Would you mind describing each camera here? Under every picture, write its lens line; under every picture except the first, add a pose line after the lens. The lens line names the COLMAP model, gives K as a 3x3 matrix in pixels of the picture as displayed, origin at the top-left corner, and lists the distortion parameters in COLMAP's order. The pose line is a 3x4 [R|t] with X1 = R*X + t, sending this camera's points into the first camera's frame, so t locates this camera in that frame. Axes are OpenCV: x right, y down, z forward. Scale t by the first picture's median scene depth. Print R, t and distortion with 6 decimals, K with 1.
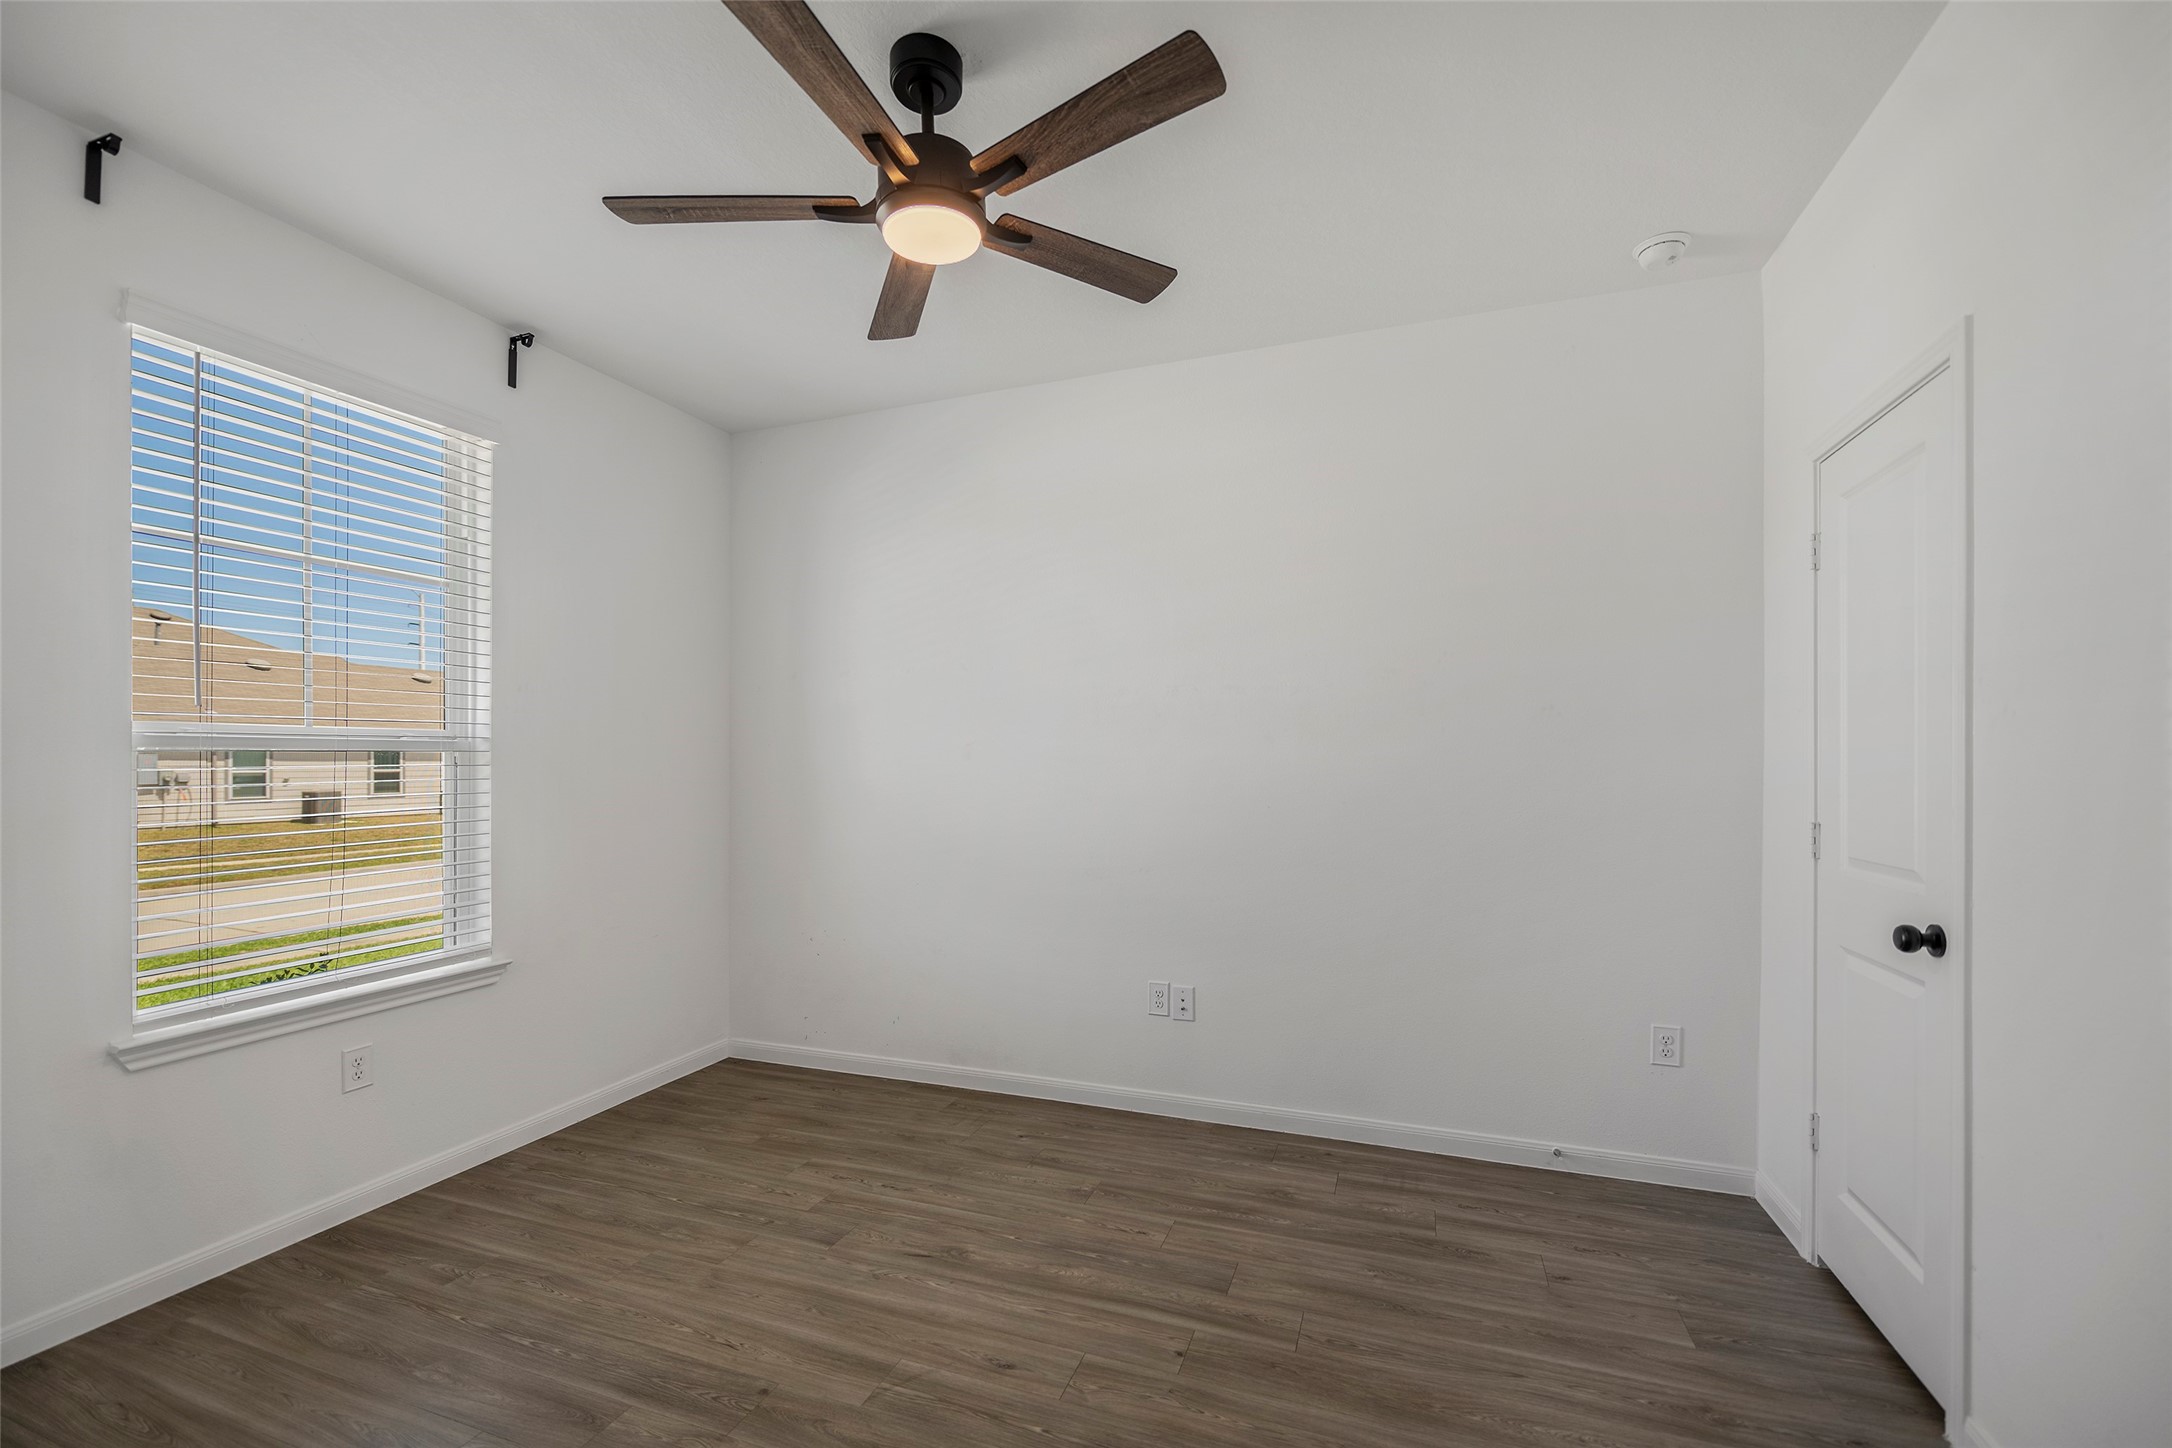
lens RADIAL K [[889.4, 0, 1092.7], [0, 889.4, 757.2], [0, 0, 1]] dist [-0.000389, -0.000015]
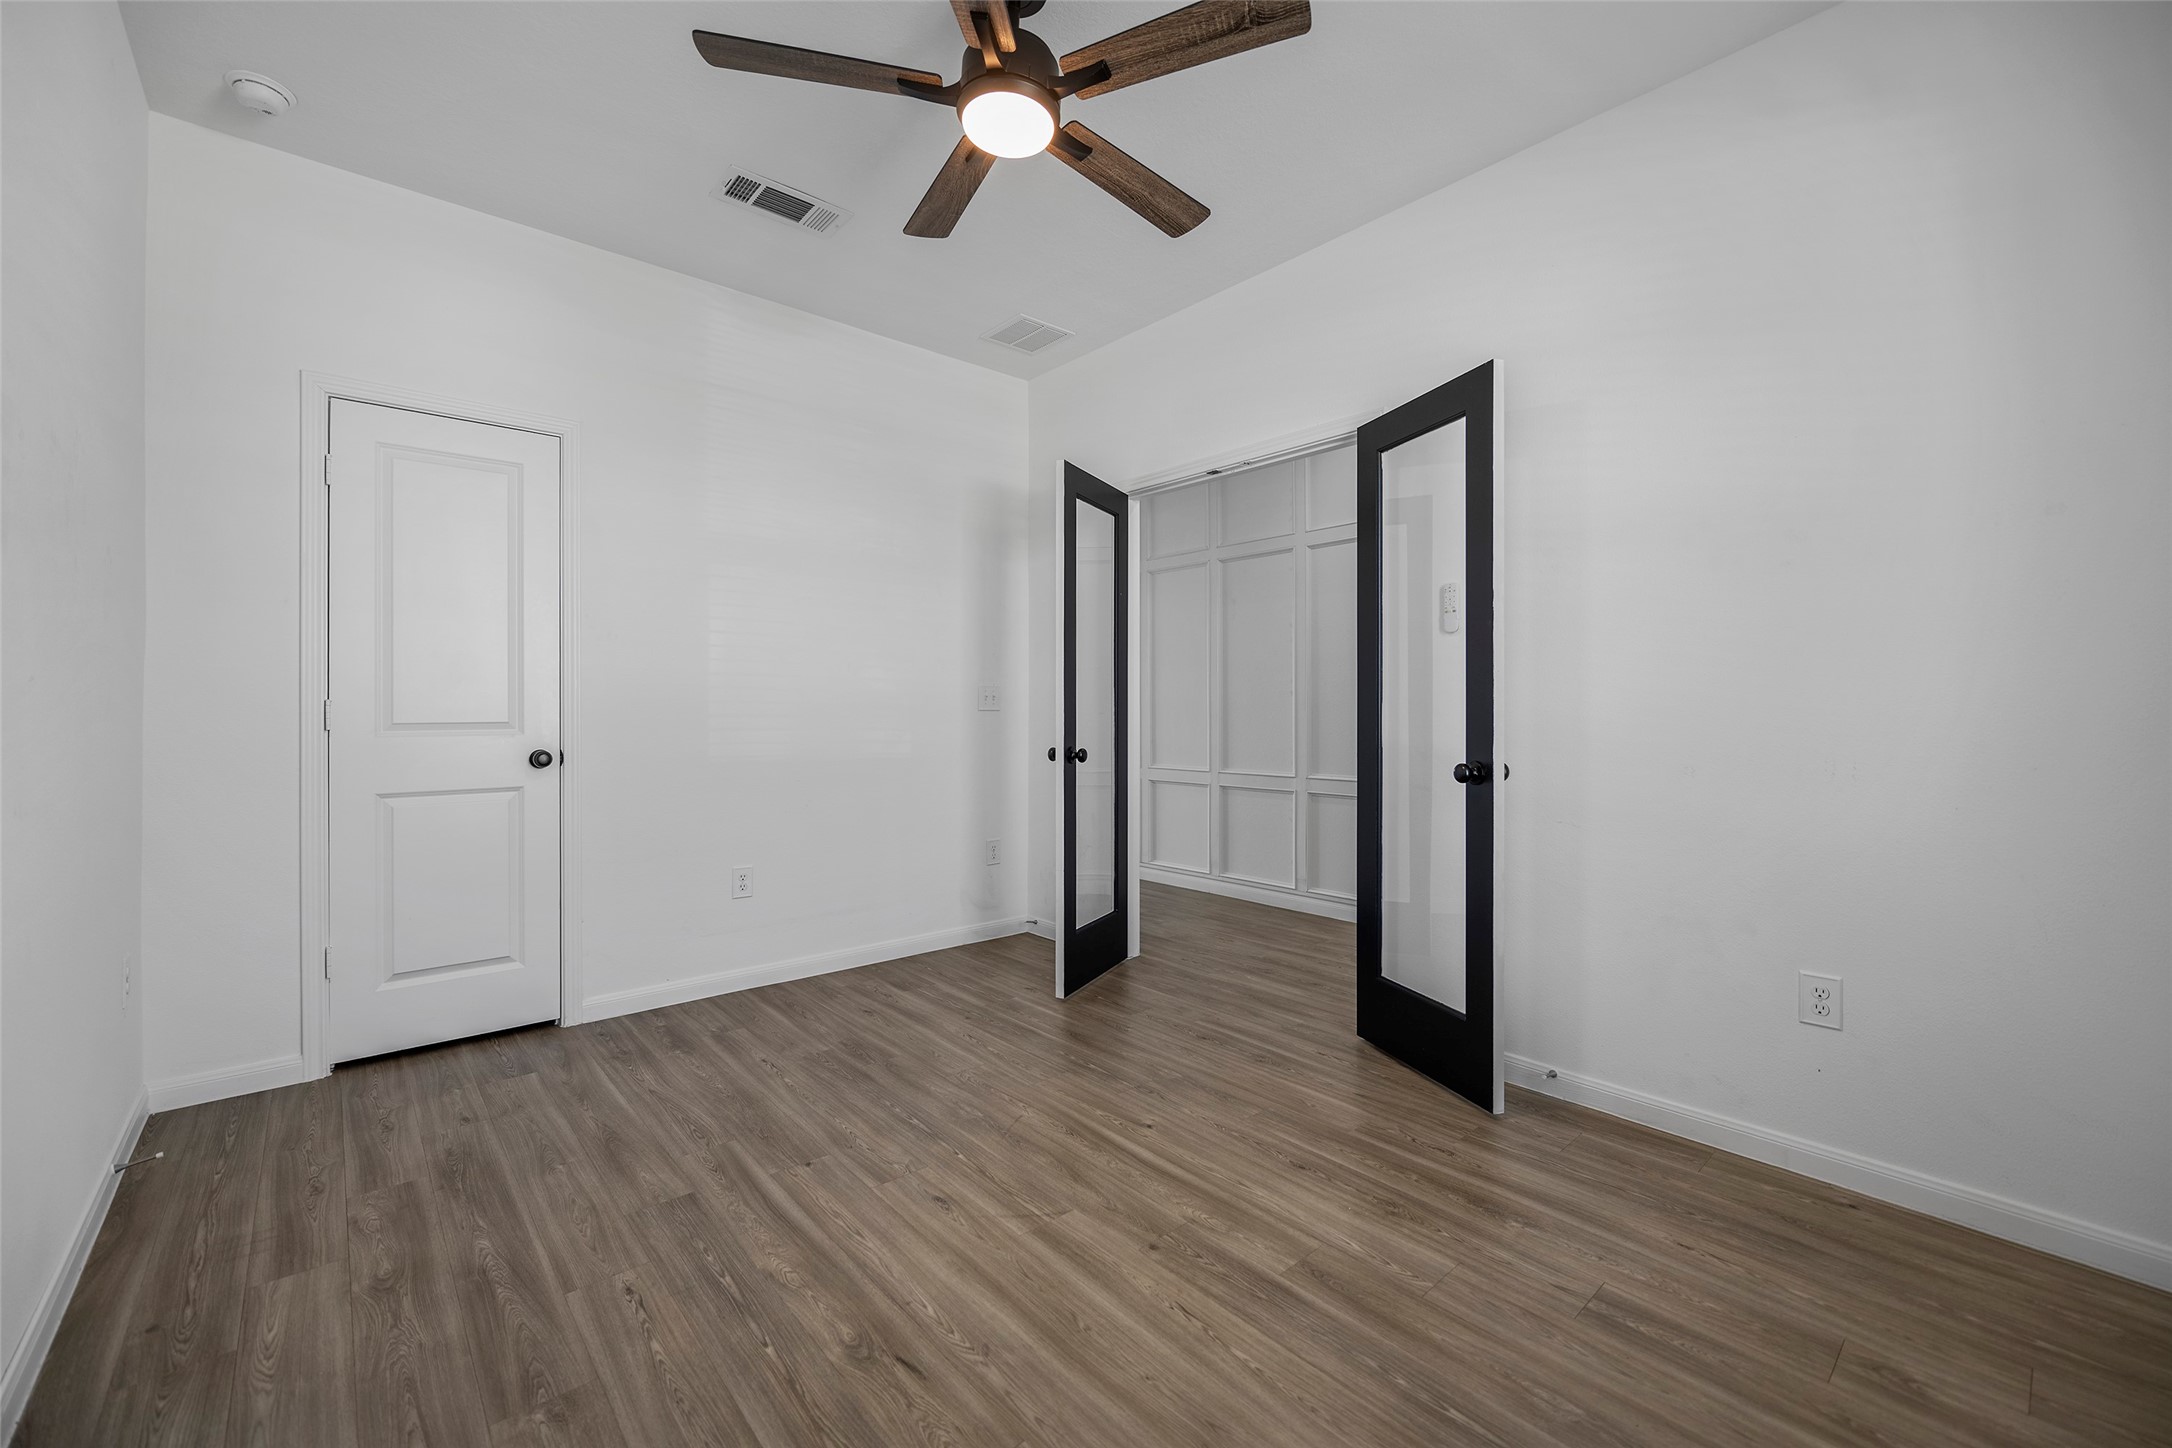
lens RADIAL K [[867.9, 0, 1083.1], [0, 867.9, 719.8], [0, 0, 1]] dist [0.000291, 0.000072]
pose [[-0.875488, -0.001657, 0.483238, -0.690899], [-0.000711, 0.999997, 0.002141, 0.106631], [-0.483240, 0.001530, -0.875487, 1.694423]]
